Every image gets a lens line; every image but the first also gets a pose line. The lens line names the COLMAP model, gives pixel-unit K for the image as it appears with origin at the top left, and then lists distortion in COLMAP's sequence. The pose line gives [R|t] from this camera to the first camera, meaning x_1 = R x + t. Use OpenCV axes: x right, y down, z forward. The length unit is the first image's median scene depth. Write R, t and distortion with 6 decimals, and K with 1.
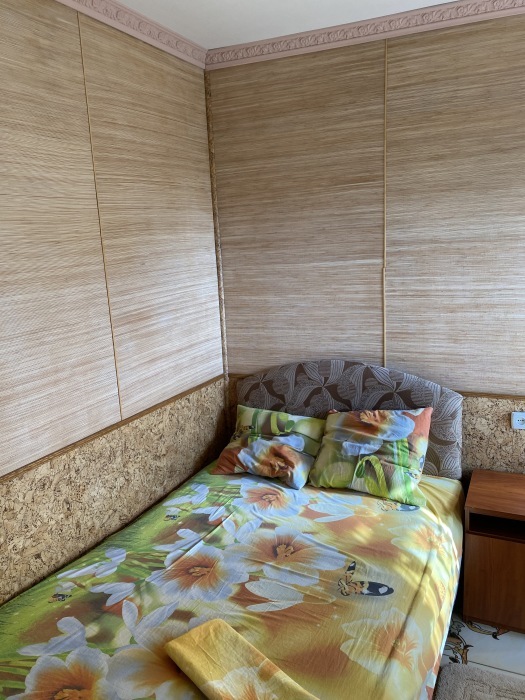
lens RADIAL K [[542.2, 0, 263.3], [0, 542.2, 348.2], [0, 0, 1]] dist [0.042351, -0.054923]
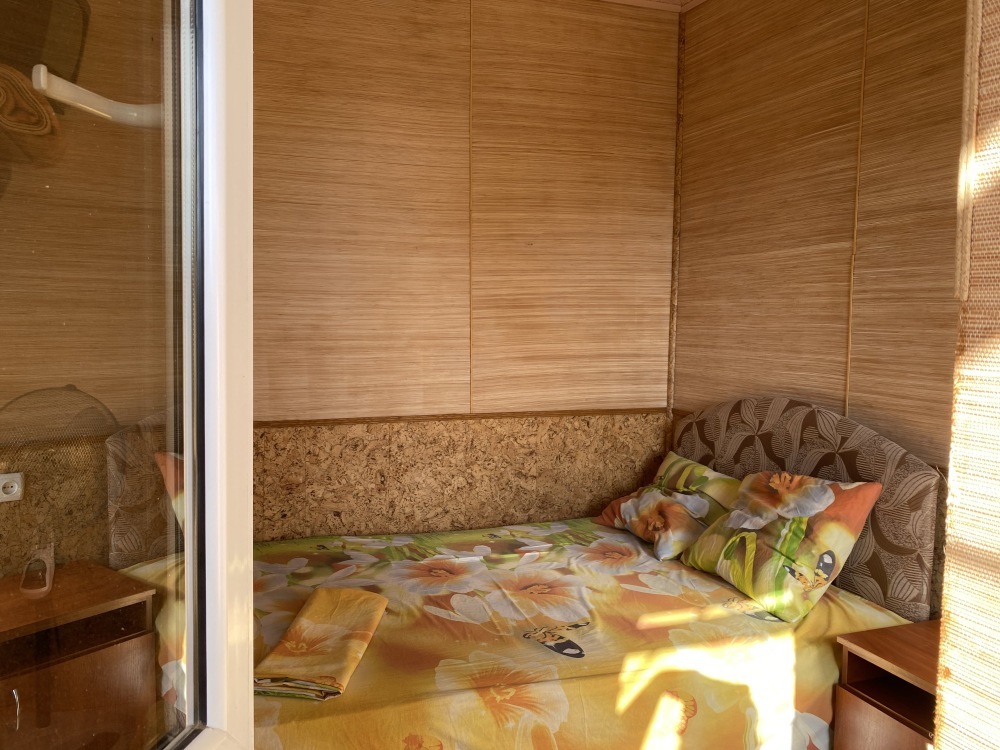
lens RADIAL K [[774.6, 0, 495.0], [0, 774.6, 368.3], [0, 0, 1]] dist [0.042351, -0.054923]
pose [[0.721378, 0.104442, -0.684621, 0.585286], [-0.177323, 0.983464, -0.036811, 0.092836], [0.669456, 0.147953, 0.727969, 0.088930]]
